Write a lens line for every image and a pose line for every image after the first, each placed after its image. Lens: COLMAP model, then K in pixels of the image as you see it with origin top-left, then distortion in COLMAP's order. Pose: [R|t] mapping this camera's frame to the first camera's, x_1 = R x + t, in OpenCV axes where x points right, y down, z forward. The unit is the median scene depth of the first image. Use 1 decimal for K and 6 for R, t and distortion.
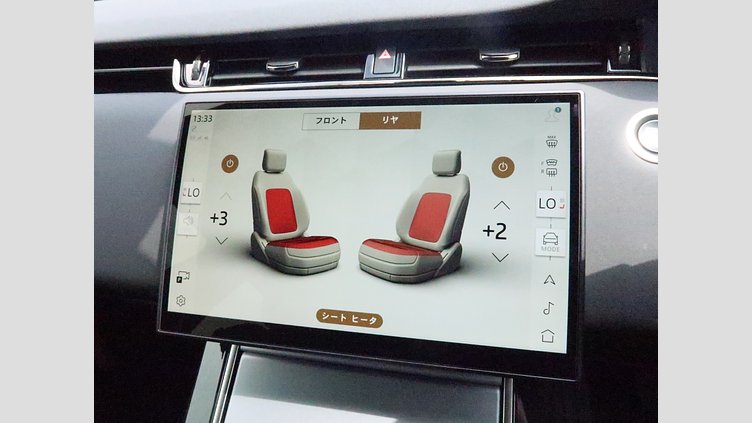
lens RADIAL K [[437.1, 0, 379.6], [0, 437.1, 211.6], [0, 0, 1]] dist [-0.025734, 0.000056]
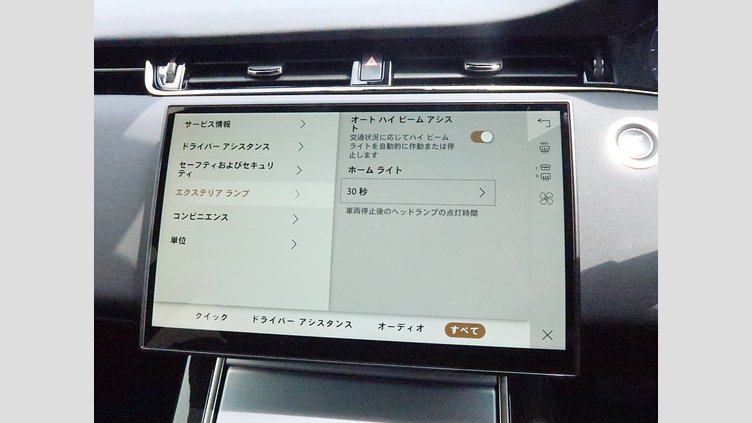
lens RADIAL K [[437.1, 0, 378.0], [0, 437.1, 209.5], [0, 0, 1]] dist [-0.025734, 0.000056]
pose [[0.993197, -0.010458, 0.115974, -0.097000], [0.013294, 0.999630, -0.023714, 0.006060], [-0.115683, 0.025095, 0.992969, 0.004480]]
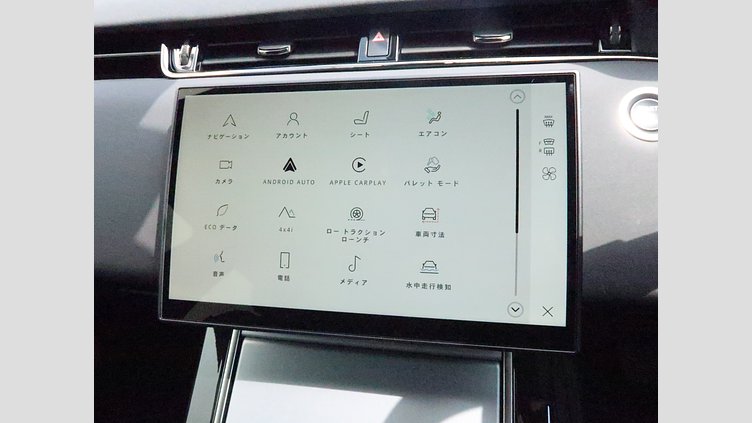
lens RADIAL K [[437.1, 0, 379.5], [0, 437.1, 210.7], [0, 0, 1]] dist [-0.025734, 0.000056]
pose [[0.999038, -0.023692, 0.036892, -0.032751], [0.022534, 0.999249, 0.031513, 0.005695], [-0.037611, -0.030652, 0.998822, -0.007697]]
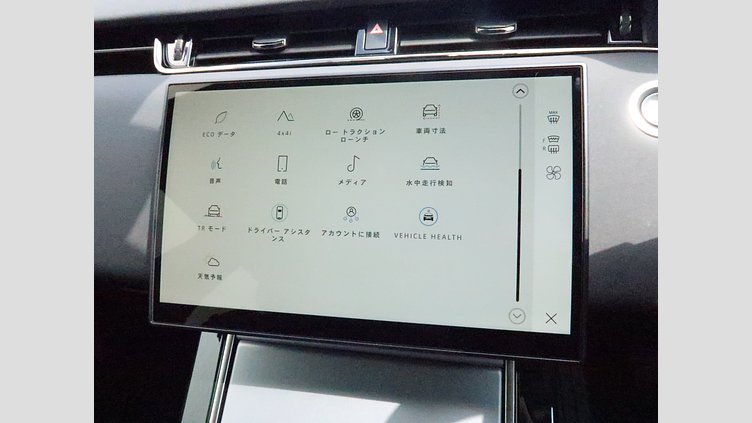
lens RADIAL K [[437.1, 0, 379.9], [0, 437.1, 211.3], [0, 0, 1]] dist [-0.025734, 0.000056]
pose [[0.999494, -0.025623, 0.018859, -0.008550], [0.024712, 0.998587, 0.047044, -0.006023], [-0.020038, -0.046554, 0.998715, 0.027897]]
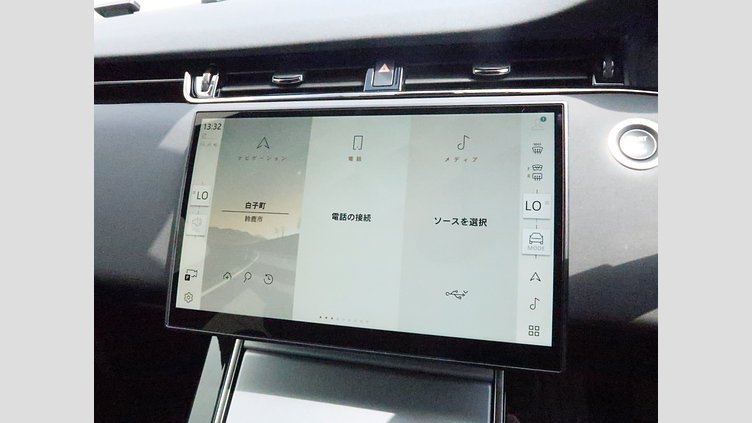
lens RADIAL K [[437.1, 0, 379.1], [0, 437.1, 210.2], [0, 0, 1]] dist [-0.025734, 0.000056]
pose [[0.999966, 0.006702, -0.004841, 0.008192], [-0.006870, 0.999344, -0.035545, 0.024552], [0.004600, 0.035577, 0.999356, -0.054017]]
